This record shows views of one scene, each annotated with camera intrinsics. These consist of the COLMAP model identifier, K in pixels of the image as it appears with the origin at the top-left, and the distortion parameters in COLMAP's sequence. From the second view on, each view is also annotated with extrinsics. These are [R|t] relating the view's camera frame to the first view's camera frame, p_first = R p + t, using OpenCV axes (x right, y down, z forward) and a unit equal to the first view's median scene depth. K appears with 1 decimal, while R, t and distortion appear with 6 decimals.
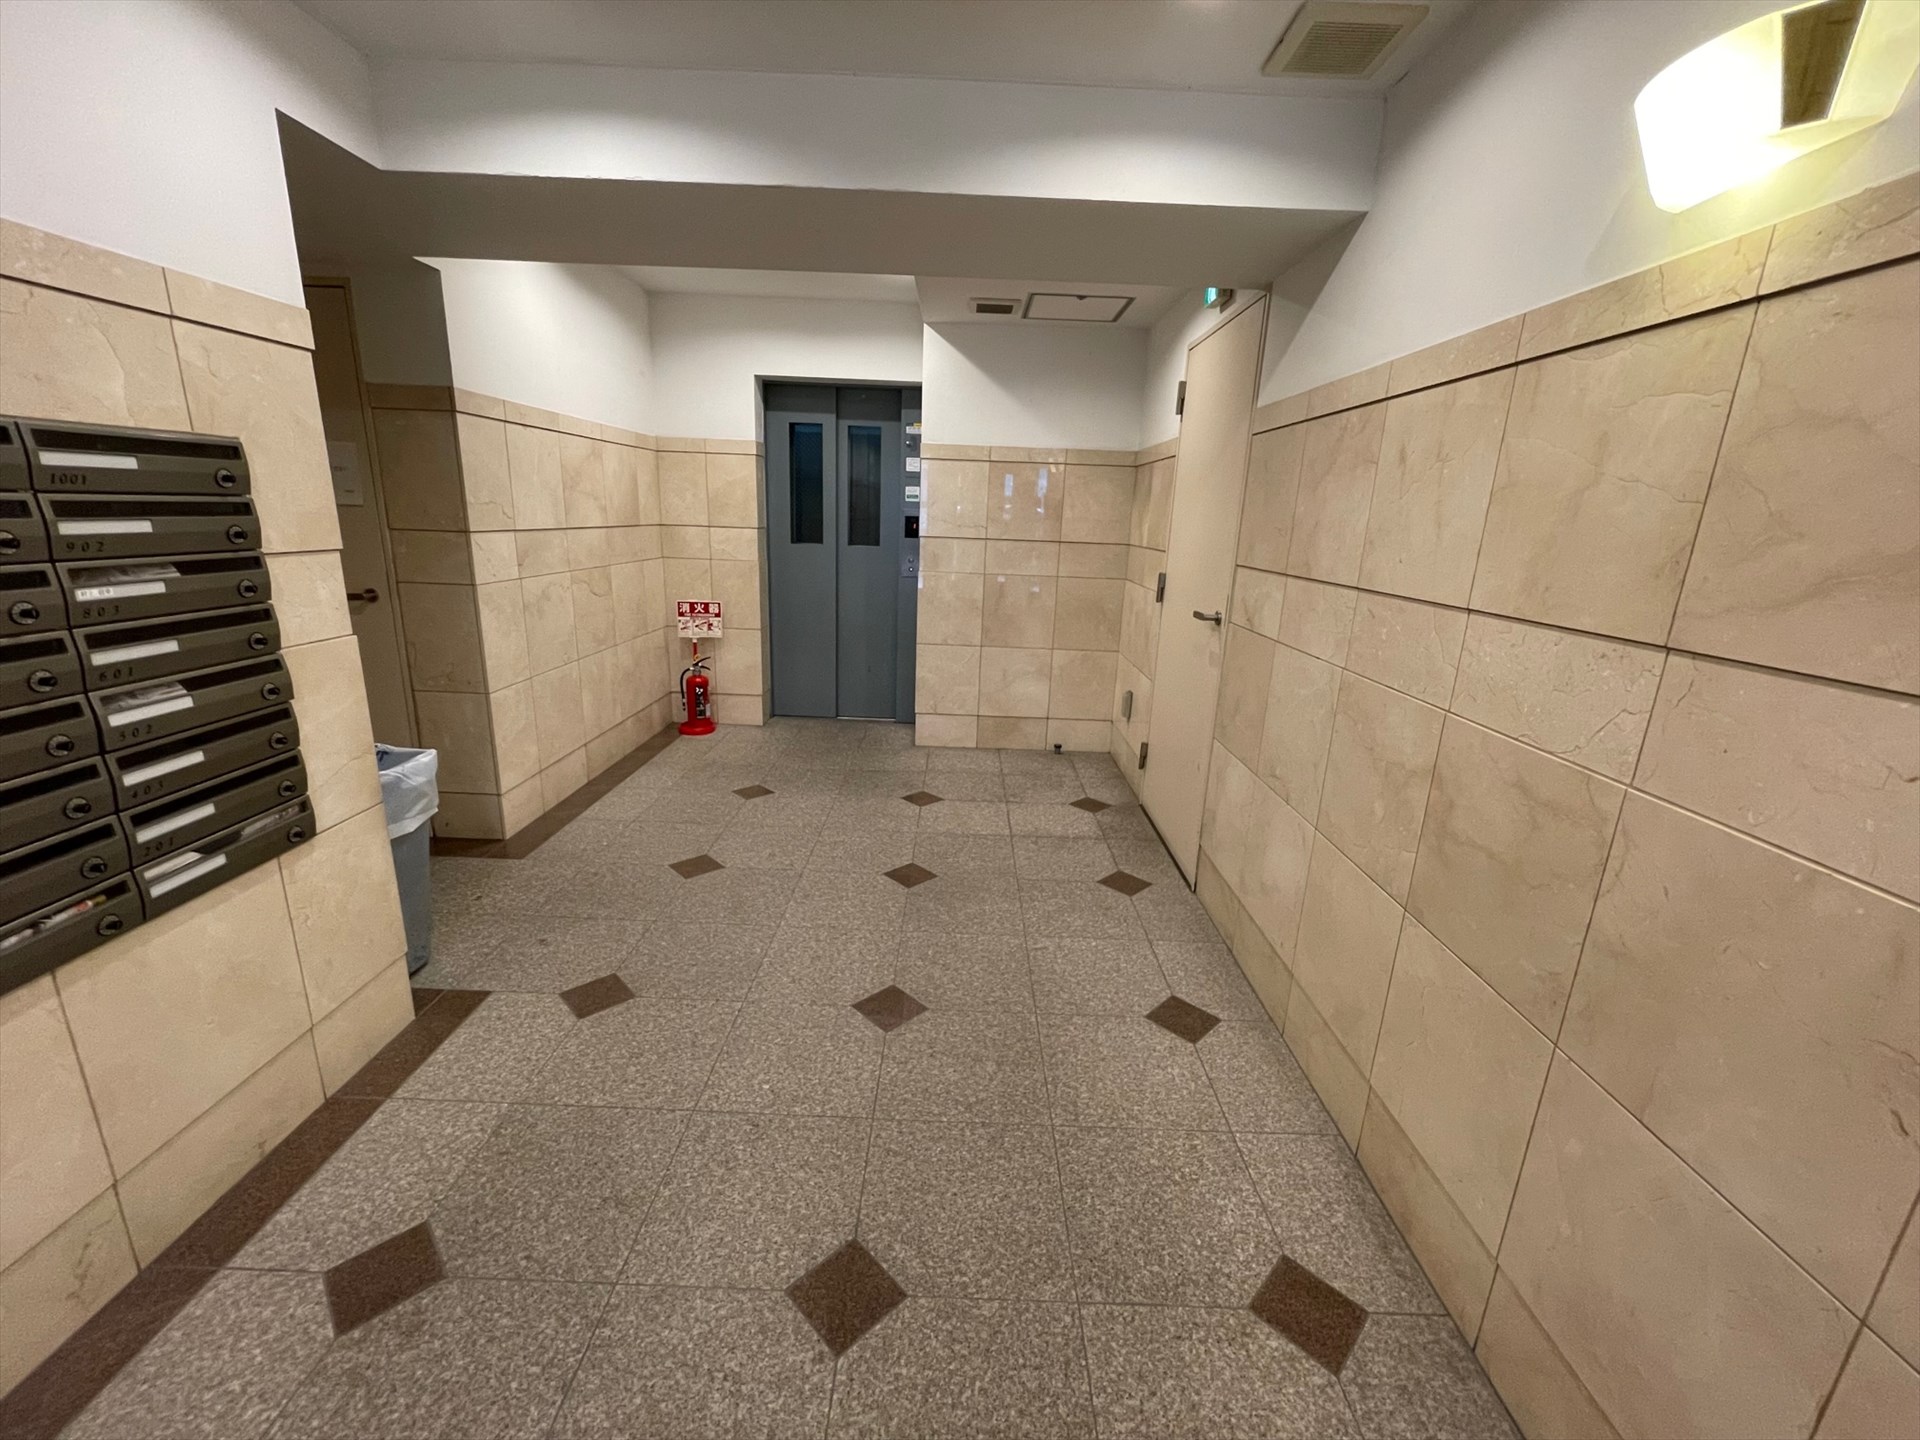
lens RADIAL K [[771.9, 0, 960.0], [0, 771.9, 720.0], [0, 0, 1]] dist [-0.001576, -0.000107]
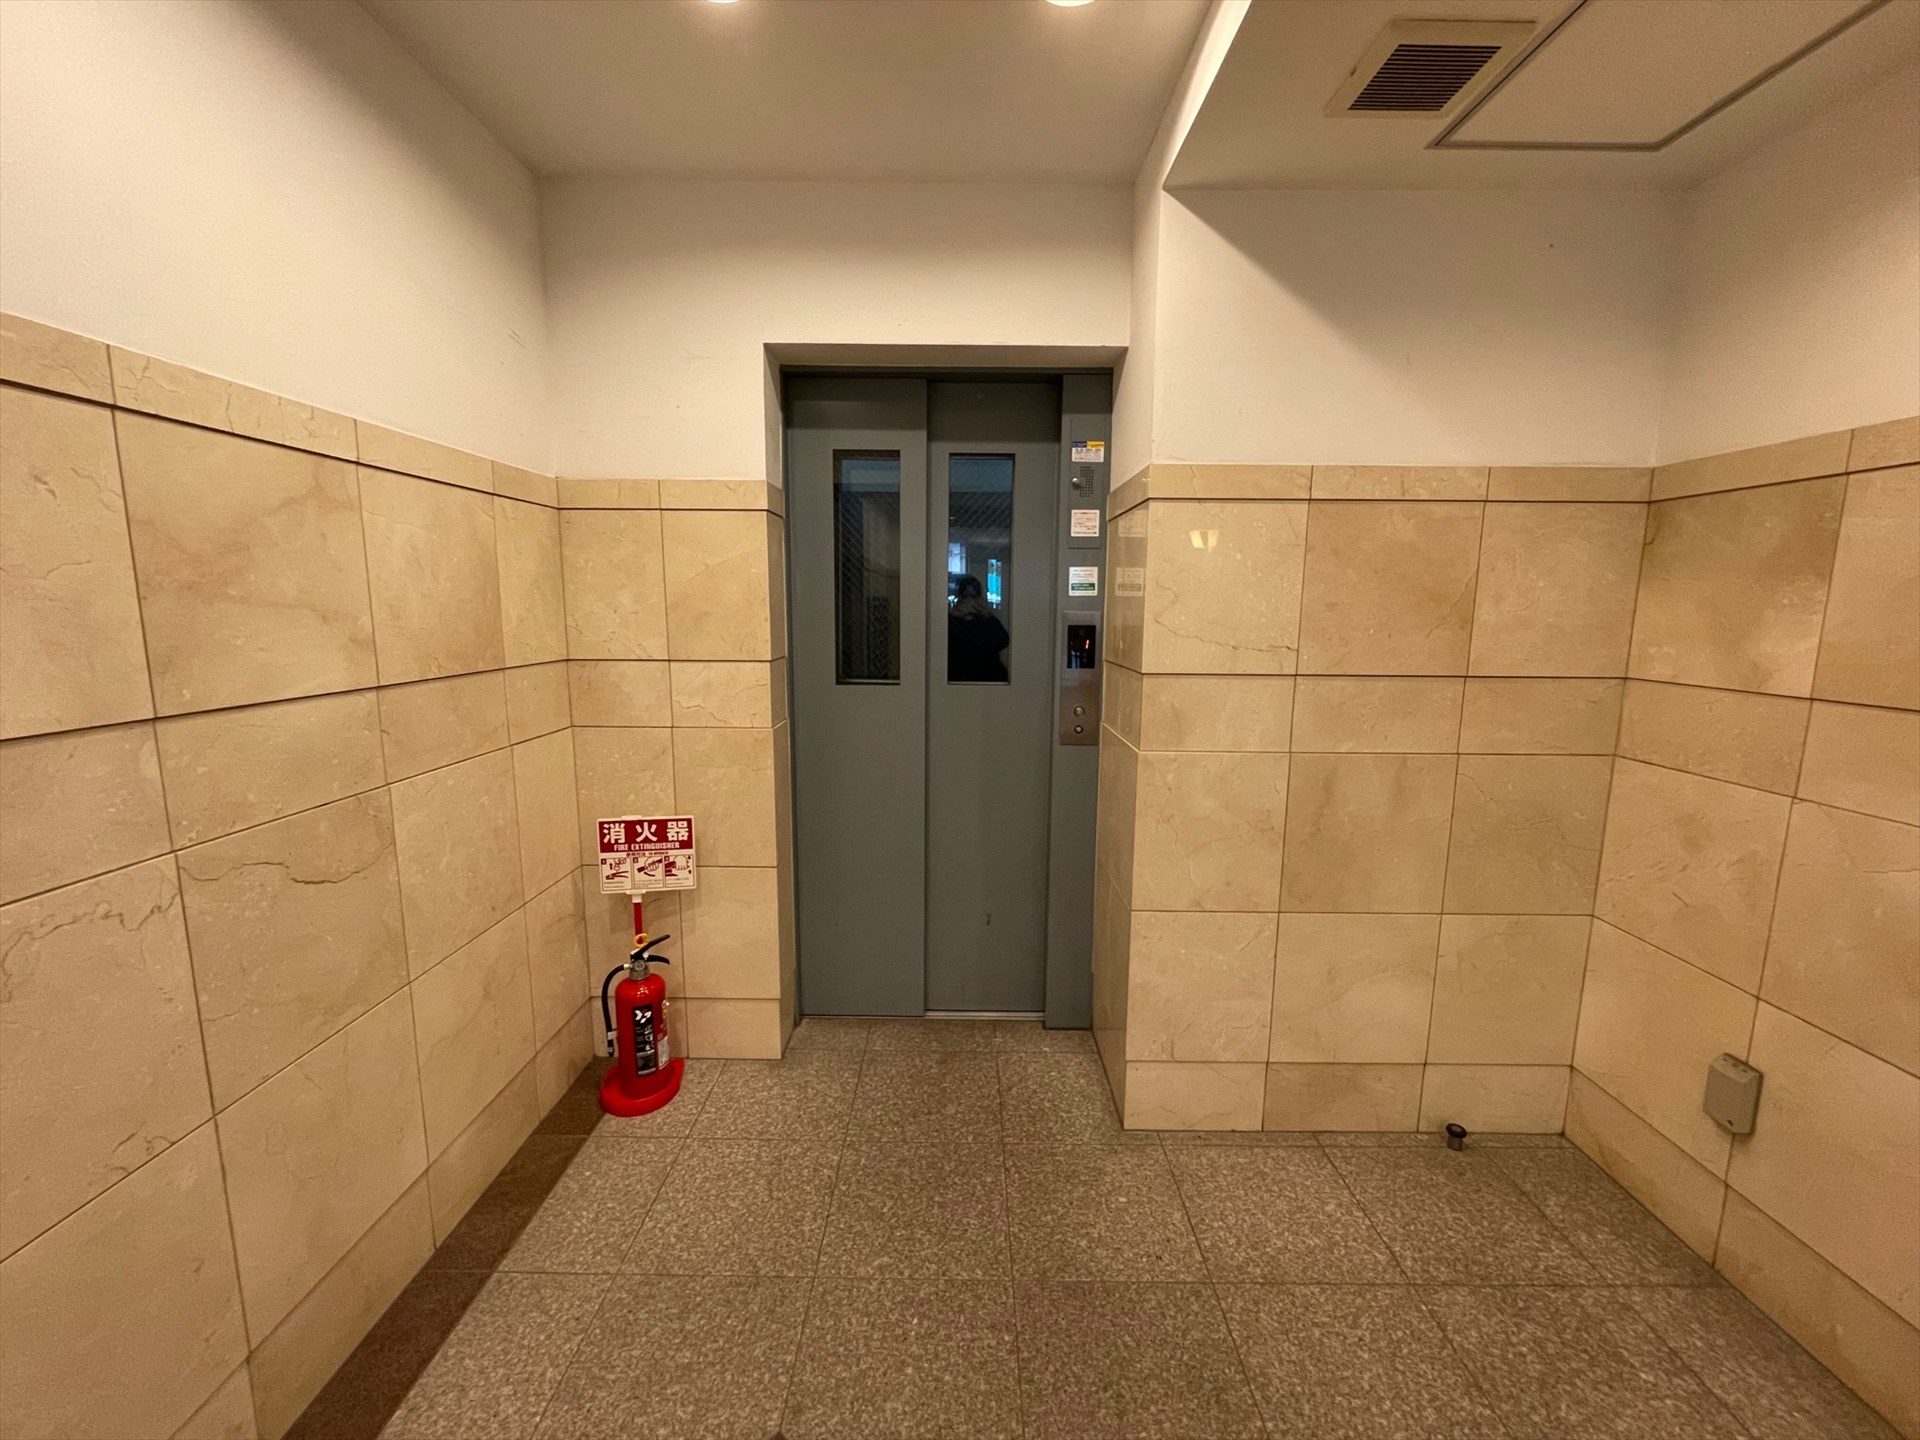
lens RADIAL K [[771.9, 0, 960.0], [0, 771.9, 720.0], [0, 0, 1]] dist [-0.001576, -0.000107]
pose [[0.999539, -0.029665, -0.006459, -0.143018], [0.028749, 0.993208, -0.112742, -0.154799], [0.009759, 0.112504, 0.993603, 0.530395]]
